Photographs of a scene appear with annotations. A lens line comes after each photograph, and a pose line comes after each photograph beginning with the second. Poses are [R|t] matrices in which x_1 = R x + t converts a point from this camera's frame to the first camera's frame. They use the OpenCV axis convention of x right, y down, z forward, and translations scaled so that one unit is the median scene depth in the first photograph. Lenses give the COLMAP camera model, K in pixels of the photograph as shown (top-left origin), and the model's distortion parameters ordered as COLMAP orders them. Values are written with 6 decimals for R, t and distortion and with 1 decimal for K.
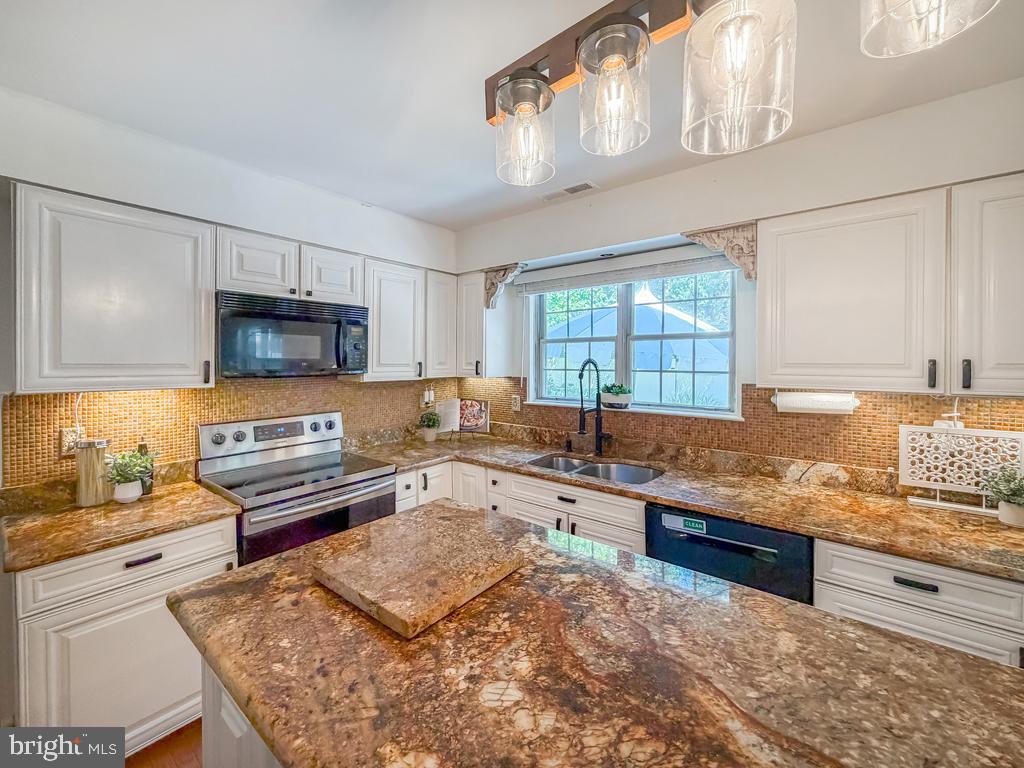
lens RADIAL K [[411.0, 0, 501.7], [0, 411.0, 363.8], [0, 0, 1]] dist [-0.008241, -0.000200]
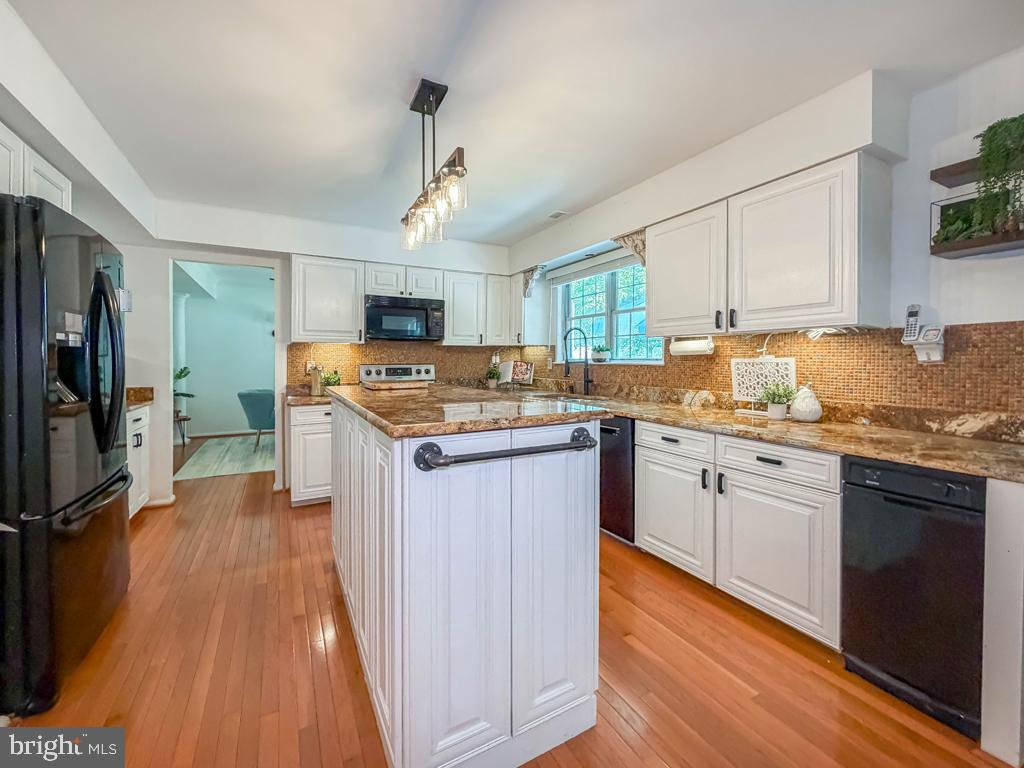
lens RADIAL K [[411.0, 0, 501.7], [0, 411.0, 363.8], [0, 0, 1]] dist [-0.008241, -0.000200]
pose [[0.921378, 0.005623, -0.388626, 0.546907], [-0.004005, 0.999980, 0.004974, 0.113729], [0.388646, -0.003026, 0.921382, -0.460407]]
